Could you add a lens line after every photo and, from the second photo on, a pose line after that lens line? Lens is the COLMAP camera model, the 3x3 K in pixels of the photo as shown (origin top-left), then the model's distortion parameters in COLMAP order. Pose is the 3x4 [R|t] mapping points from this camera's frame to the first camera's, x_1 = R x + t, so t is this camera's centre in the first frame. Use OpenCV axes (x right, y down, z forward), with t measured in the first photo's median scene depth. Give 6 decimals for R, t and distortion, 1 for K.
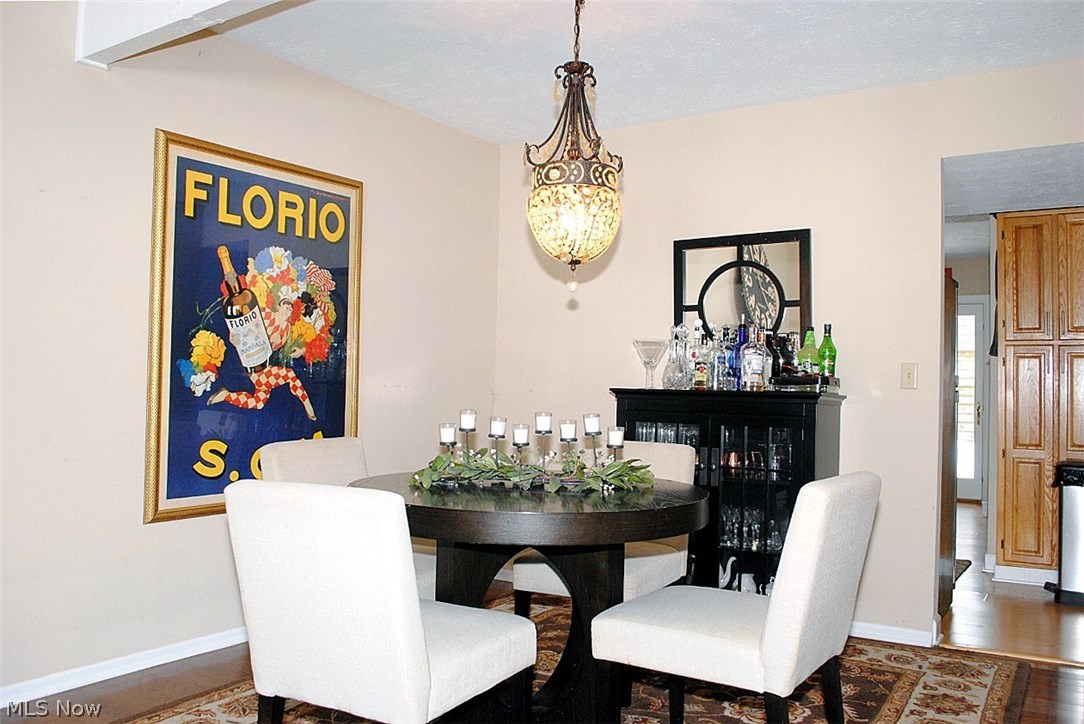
lens RADIAL K [[877.6, 0, 542.0], [0, 877.6, 362.0], [0, 0, 1]] dist [-0.075243, 0.007390]
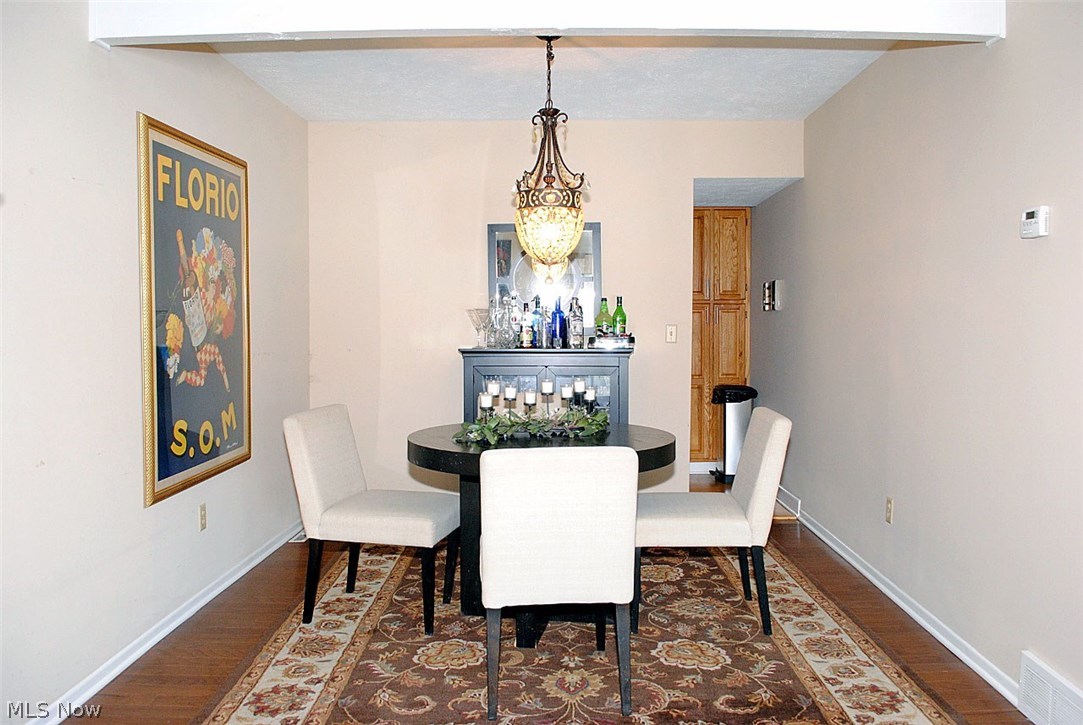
lens RADIAL K [[876.8, 0, 541.5], [0, 876.8, 362.5], [0, 0, 1]] dist [-0.075243, 0.007390]
pose [[0.842380, -0.047939, 0.536747, -0.563988], [0.002684, 0.996396, 0.084781, -0.063492], [-0.538877, -0.069977, 0.839473, -0.088406]]
